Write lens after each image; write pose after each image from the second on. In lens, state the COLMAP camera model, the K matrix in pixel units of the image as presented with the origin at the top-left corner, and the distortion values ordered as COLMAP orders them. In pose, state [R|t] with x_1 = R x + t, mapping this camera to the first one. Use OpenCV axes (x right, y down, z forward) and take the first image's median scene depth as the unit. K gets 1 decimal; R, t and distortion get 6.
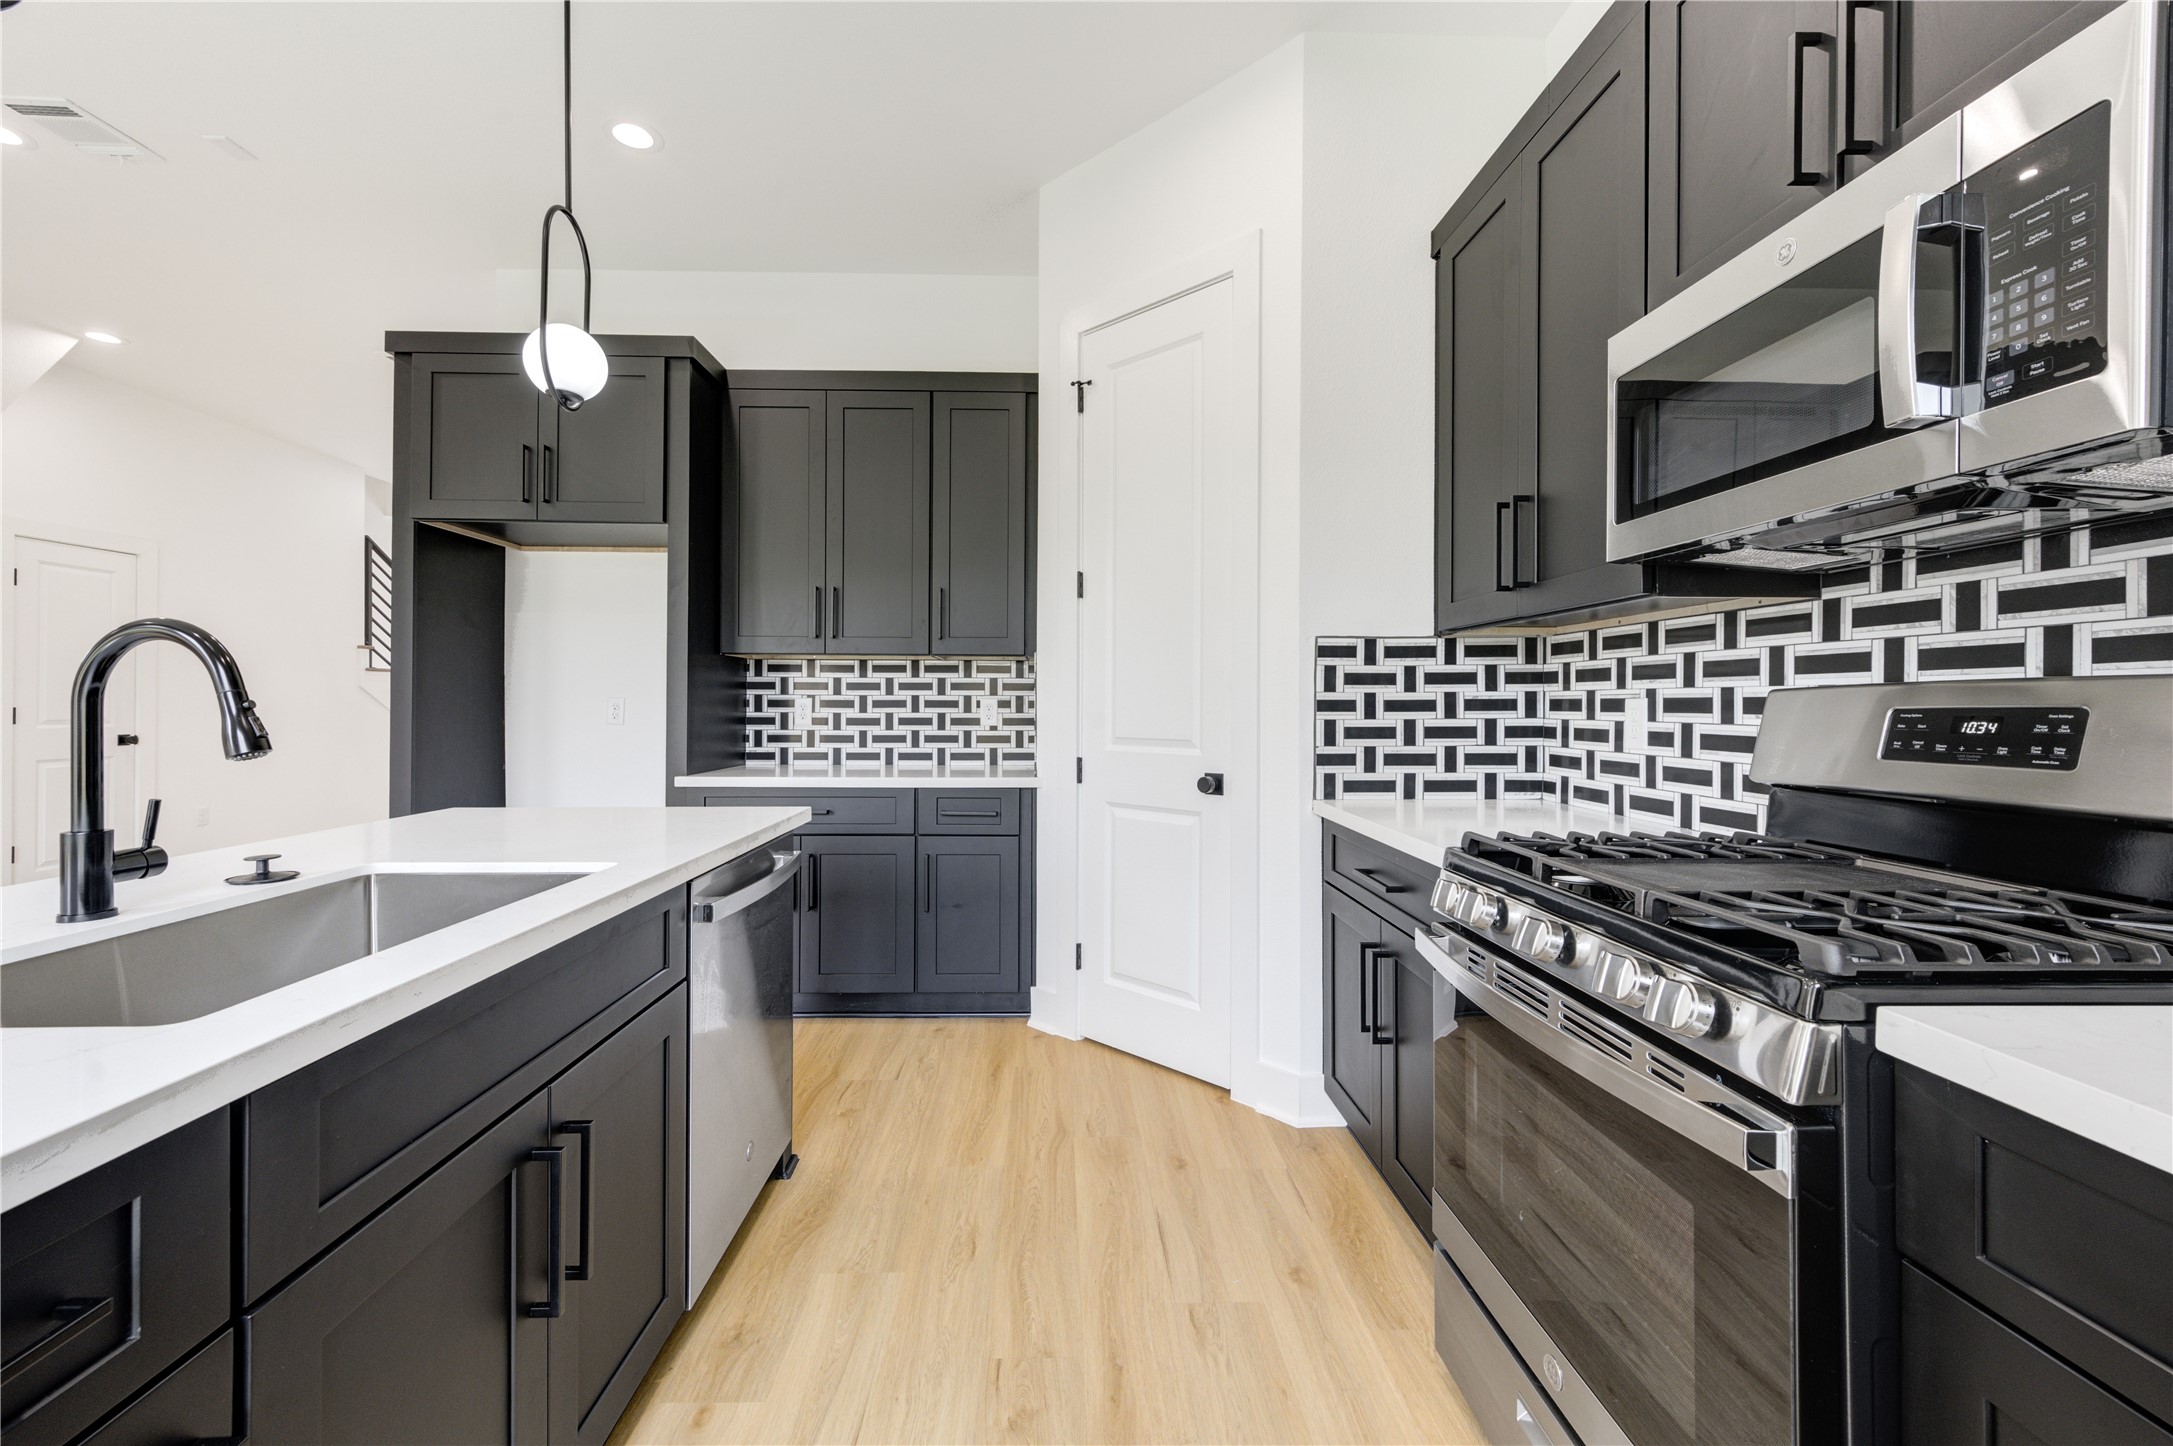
lens RADIAL K [[864.9, 0, 1122.3], [0, 864.9, 697.6], [0, 0, 1]] dist [-0.000925, -0.000111]
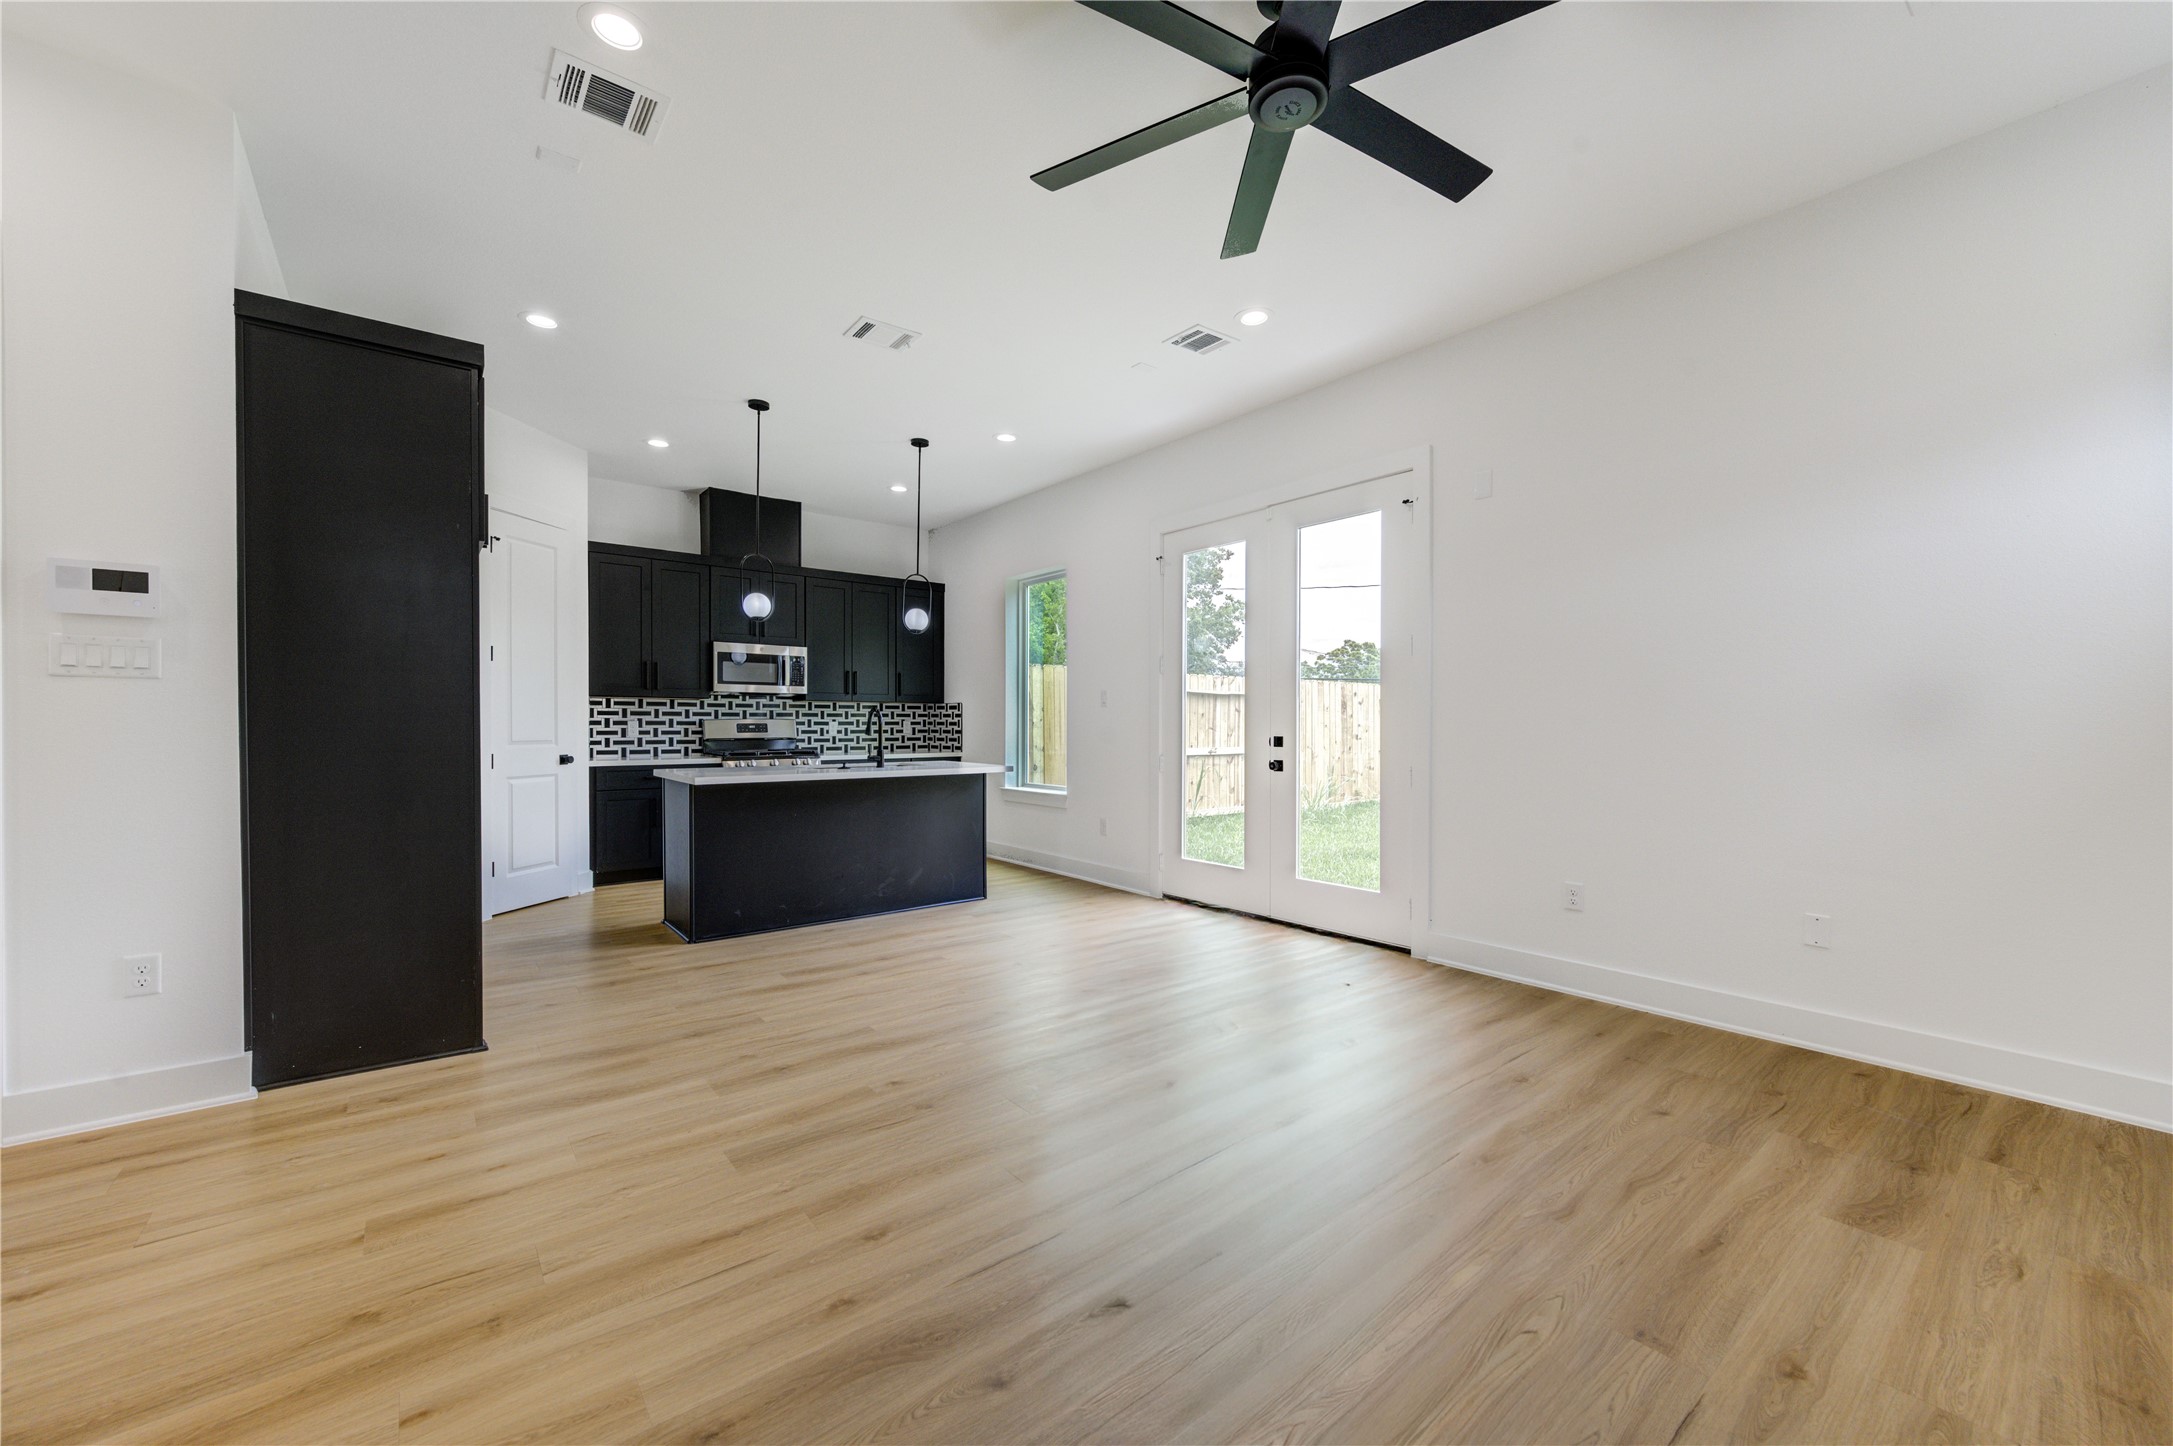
lens RADIAL K [[839.3, 0, 1132.4], [0, 839.3, 732.8], [0, 0, 1]] dist [0.007260, 0.000084]
pose [[-0.641001, -0.012008, 0.767446, -3.132763], [-0.009081, 0.999926, 0.008061, 0.002750], [-0.767487, -0.001802, -0.641062, 1.597346]]
